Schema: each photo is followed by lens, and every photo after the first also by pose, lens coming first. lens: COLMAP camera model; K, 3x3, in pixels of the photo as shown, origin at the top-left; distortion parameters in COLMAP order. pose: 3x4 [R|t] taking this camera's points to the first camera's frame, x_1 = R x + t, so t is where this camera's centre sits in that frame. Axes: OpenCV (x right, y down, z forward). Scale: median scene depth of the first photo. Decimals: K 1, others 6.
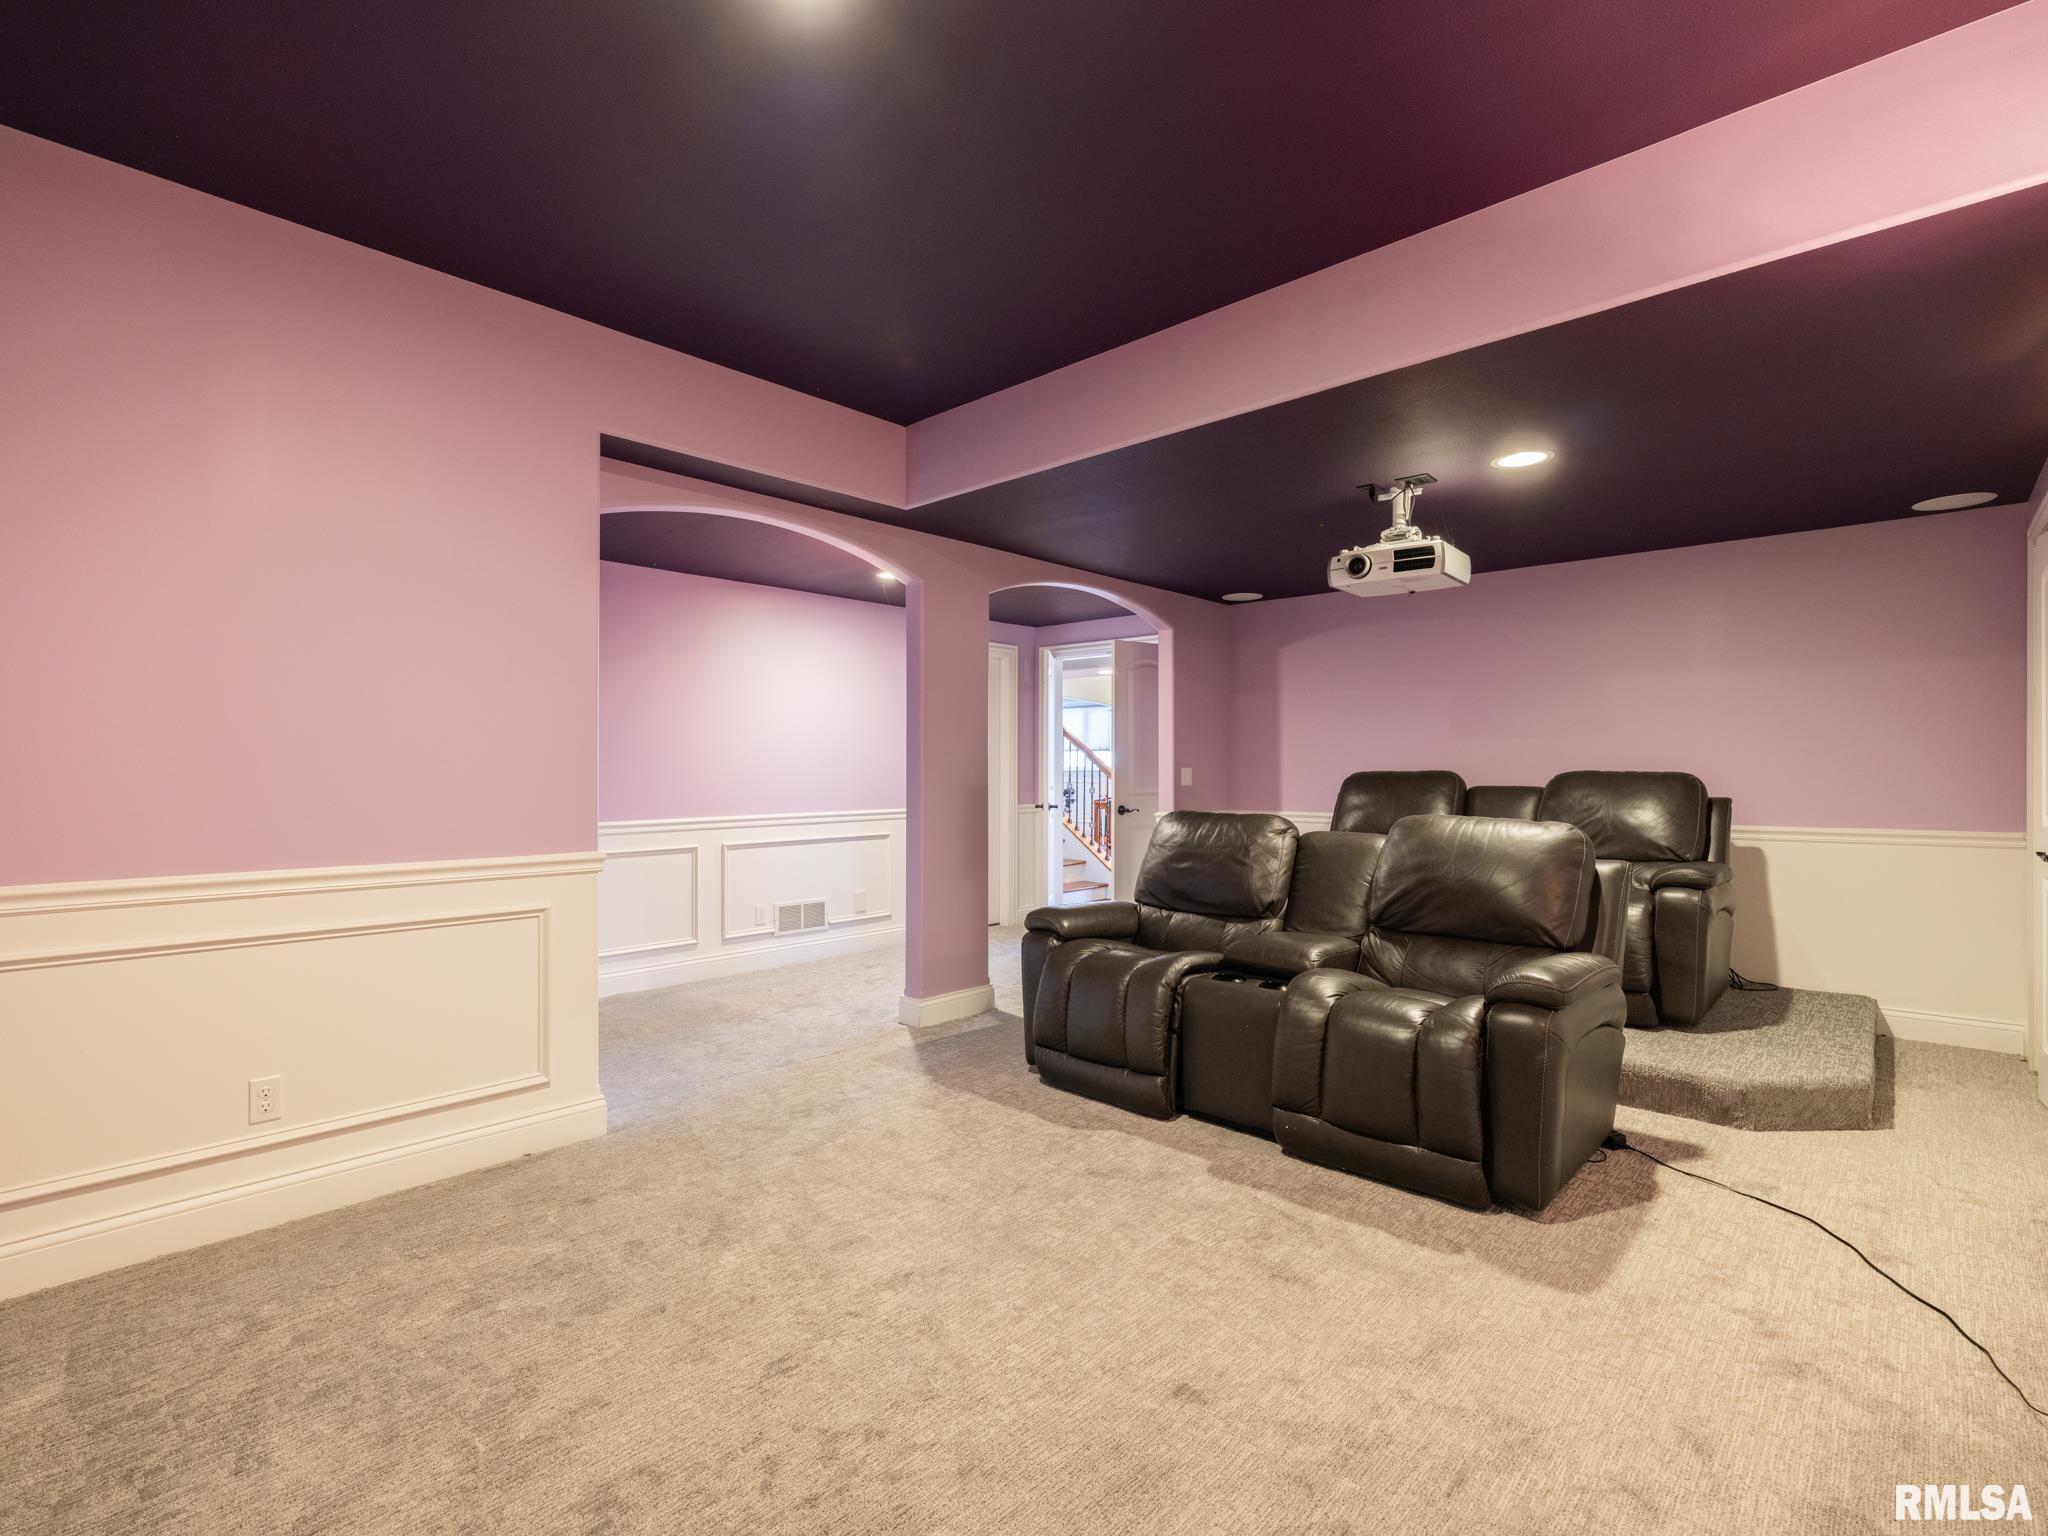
lens RADIAL K [[948.5, 0, 1019.8], [0, 948.5, 773.3], [0, 0, 1]] dist [0.006055, 0.000856]
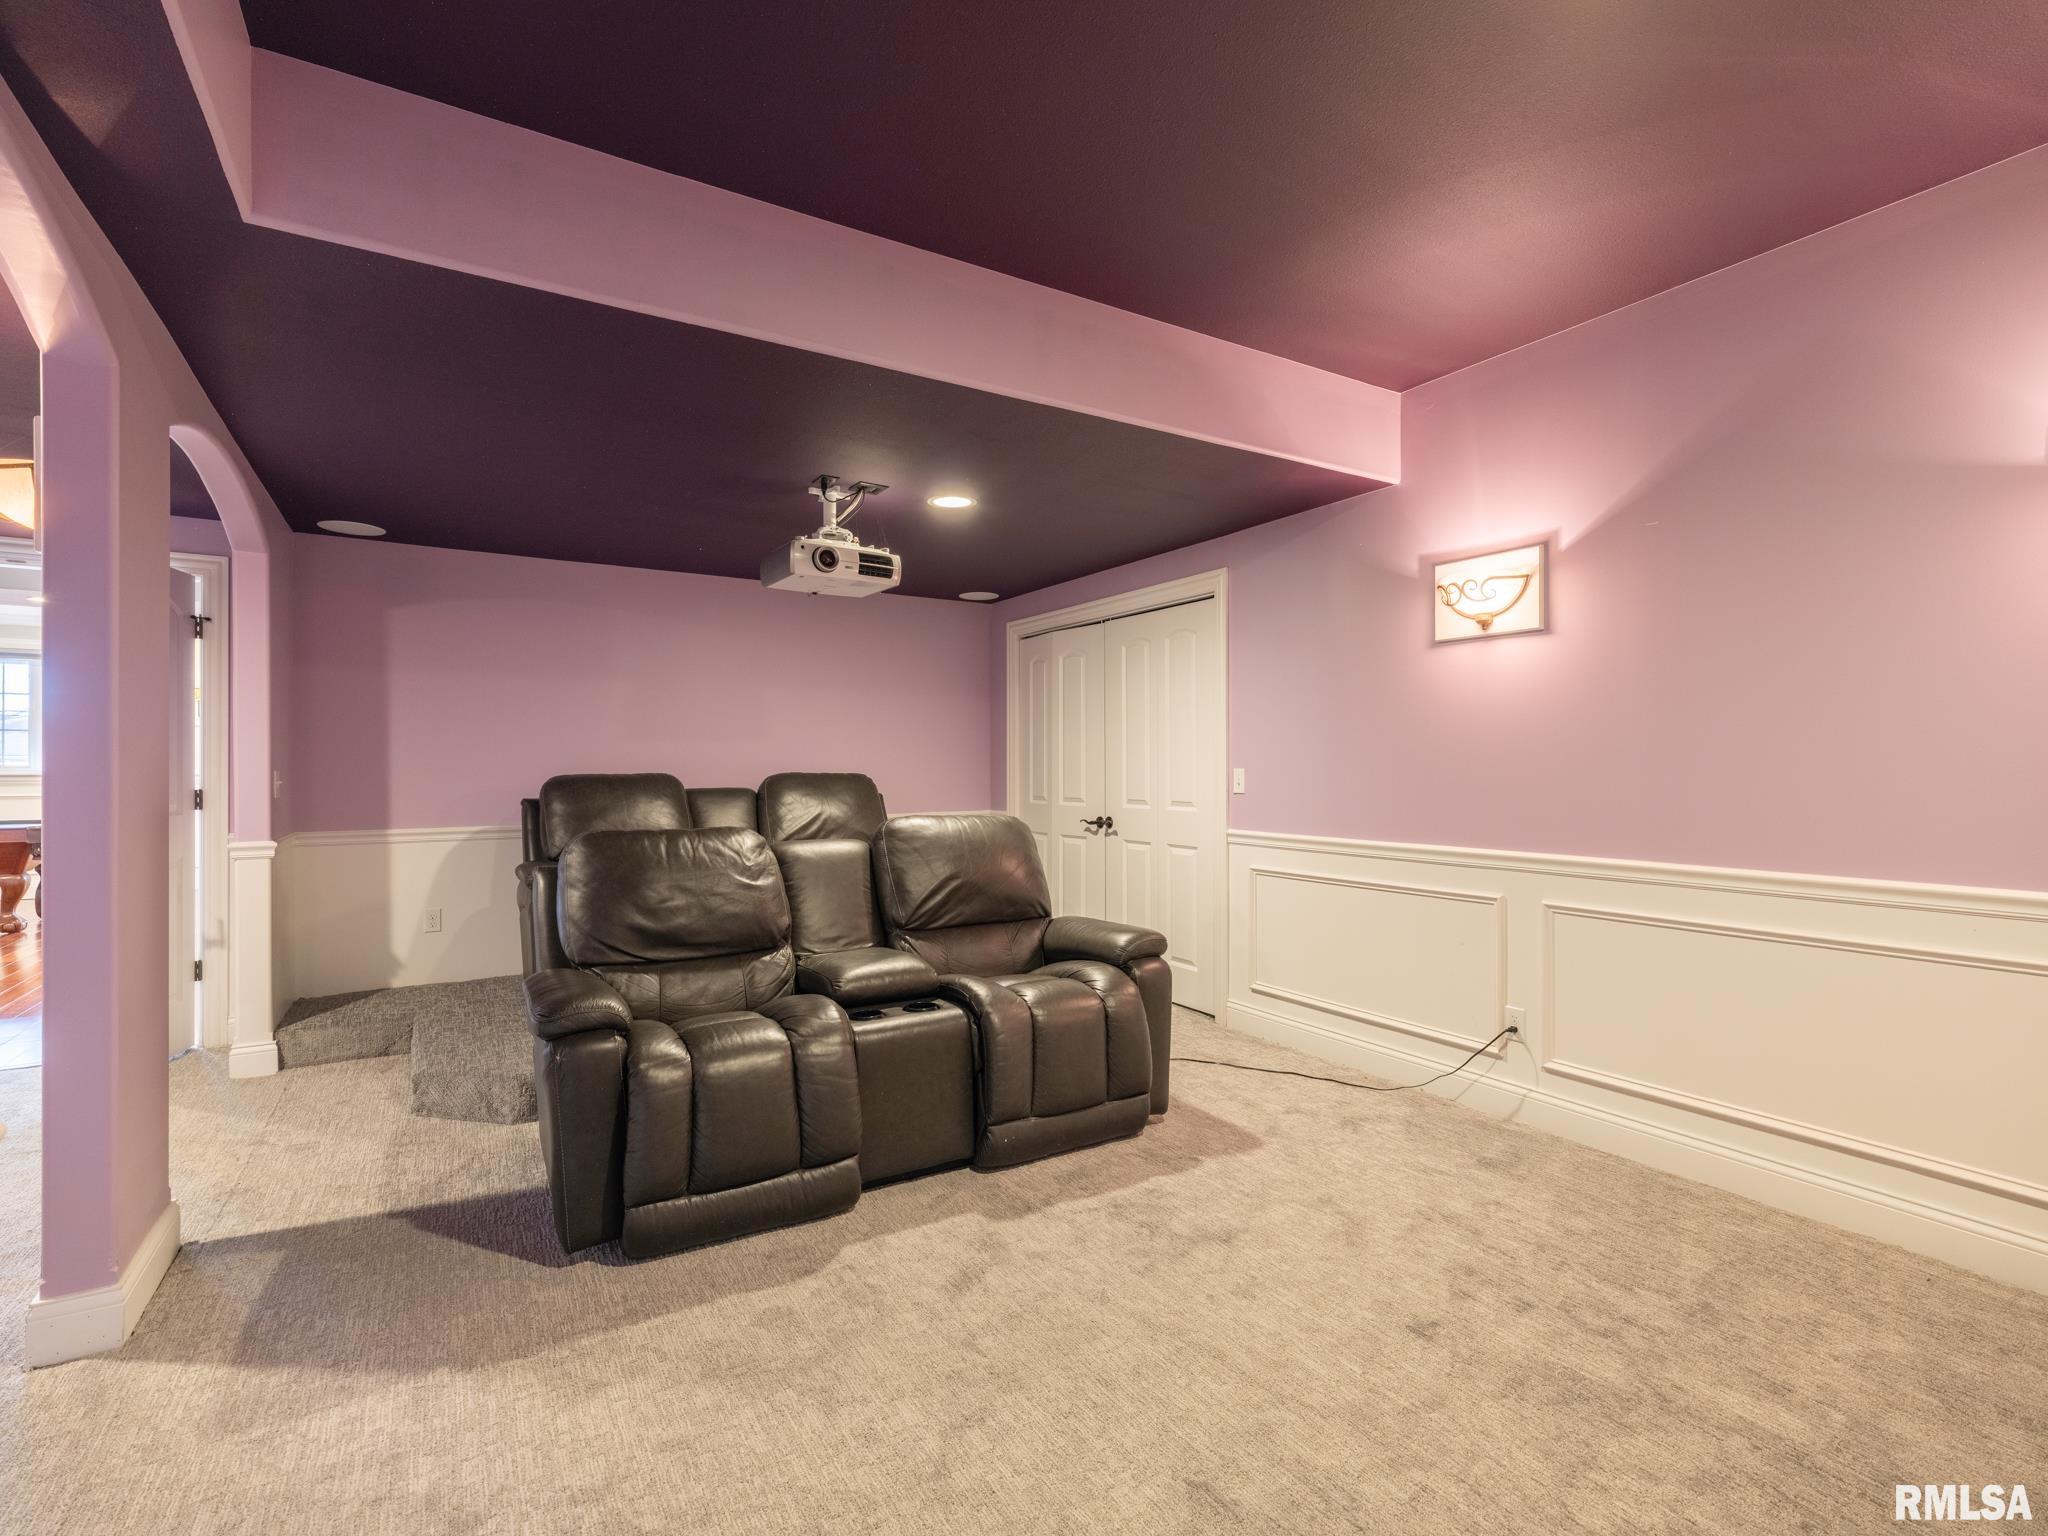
lens RADIAL K [[948.5, 0, 1017.6], [0, 948.5, 764.2], [0, 0, 1]] dist [0.006055, 0.000856]
pose [[0.288283, 0.002529, 0.957542, -0.558636], [0.004882, 0.999980, -0.004111, -0.008259], [-0.957533, 0.005859, 0.288265, 0.605820]]
